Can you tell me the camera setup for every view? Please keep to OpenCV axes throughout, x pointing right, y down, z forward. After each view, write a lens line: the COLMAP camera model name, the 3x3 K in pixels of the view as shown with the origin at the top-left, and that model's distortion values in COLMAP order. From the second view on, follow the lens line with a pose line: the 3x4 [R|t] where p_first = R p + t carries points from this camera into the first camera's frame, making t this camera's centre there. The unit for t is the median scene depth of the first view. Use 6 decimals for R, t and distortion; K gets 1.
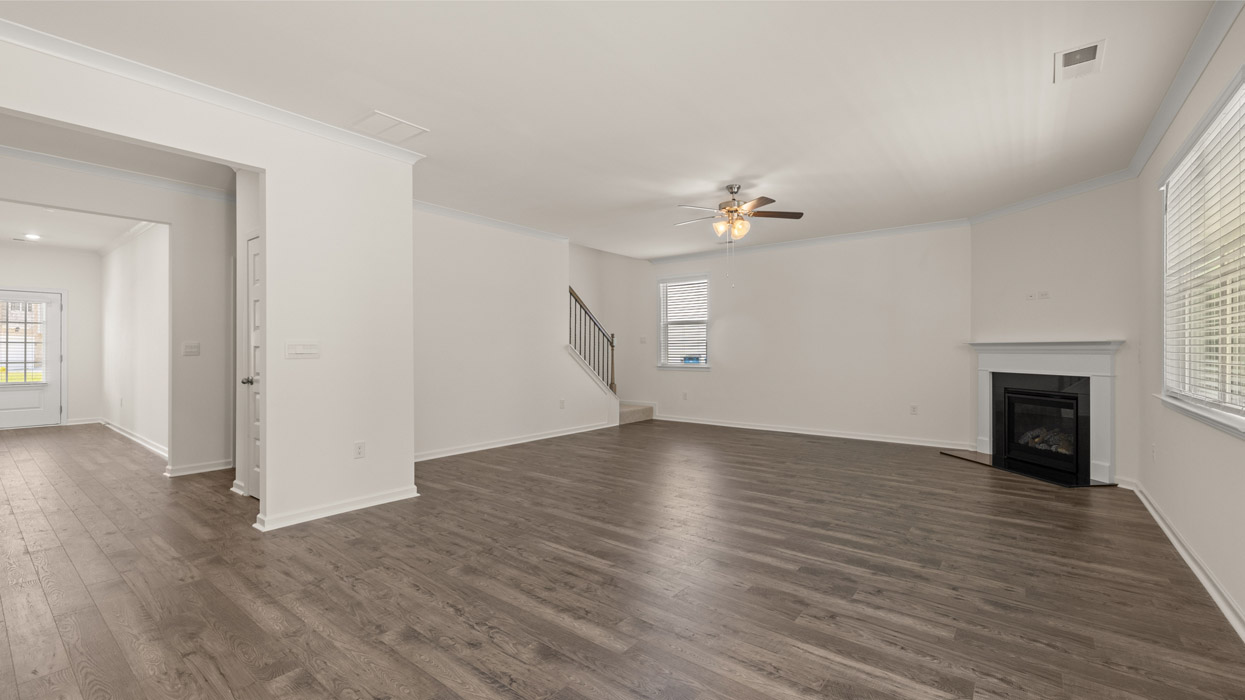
lens RADIAL K [[515.5, 0, 622.5], [0, 515.5, 350.0], [0, 0, 1]] dist [-0.000067, 0.000027]
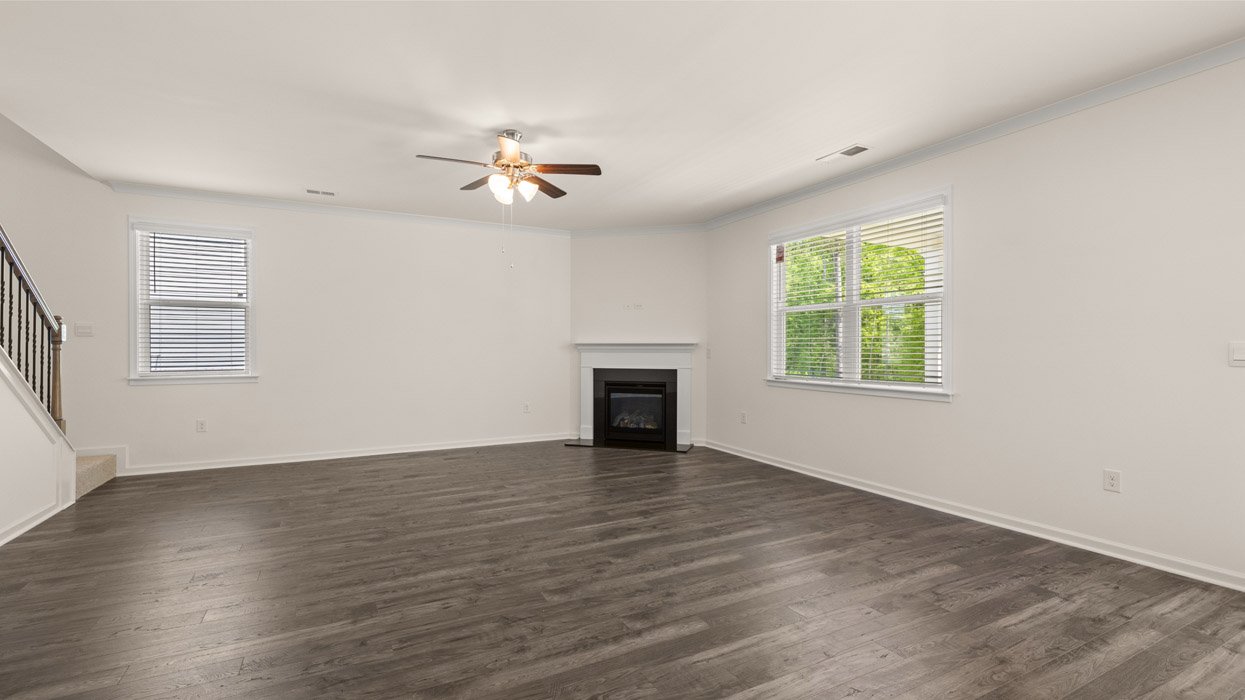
lens RADIAL K [[532.1, 0, 622.5], [0, 532.1, 350.0], [0, 0, 1]] dist [0.001617, 0.000398]
pose [[0.419190, -0.002754, 0.907895, -0.515892], [-0.000832, 0.999994, 0.003418, -0.004196], [-0.907898, -0.002189, 0.419185, 0.643344]]
